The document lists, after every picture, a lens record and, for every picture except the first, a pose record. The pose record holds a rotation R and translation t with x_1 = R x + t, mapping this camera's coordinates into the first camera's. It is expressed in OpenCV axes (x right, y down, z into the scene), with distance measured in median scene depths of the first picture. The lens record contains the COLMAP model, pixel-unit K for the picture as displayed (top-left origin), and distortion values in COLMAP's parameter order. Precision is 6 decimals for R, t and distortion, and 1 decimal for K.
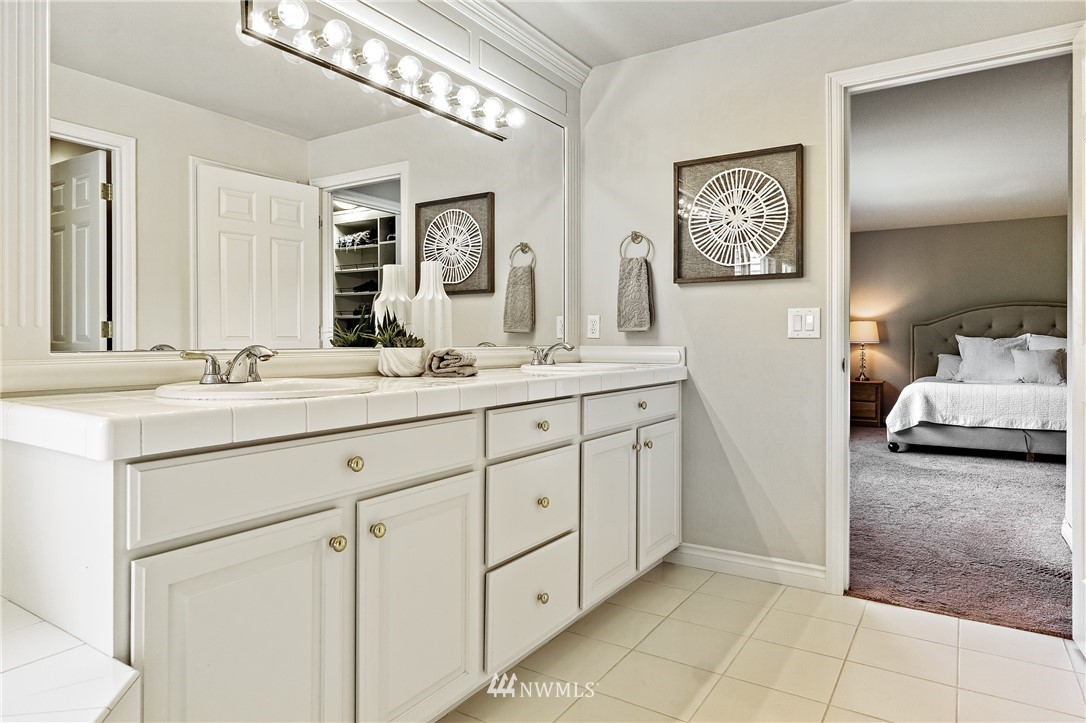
lens RADIAL K [[644.1, 0, 543.5], [0, 644.1, 352.4], [0, 0, 1]] dist [0.001810, -0.000055]
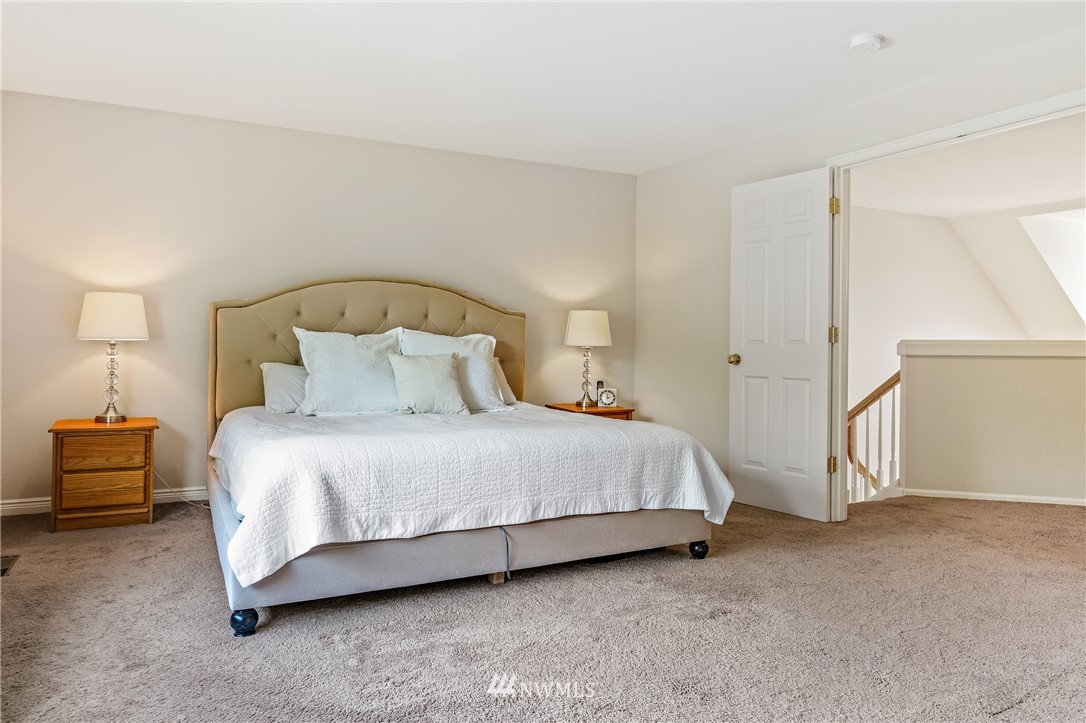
lens RADIAL K [[762.6, 0, 542.6], [0, 762.6, 352.3], [0, 0, 1]] dist [0.002532, 0.000004]
pose [[0.509246, -0.002622, 0.860617, 0.212613], [0.001914, 0.999996, 0.001914, -0.007409], [-0.860619, 0.000672, 0.509249, 0.530635]]
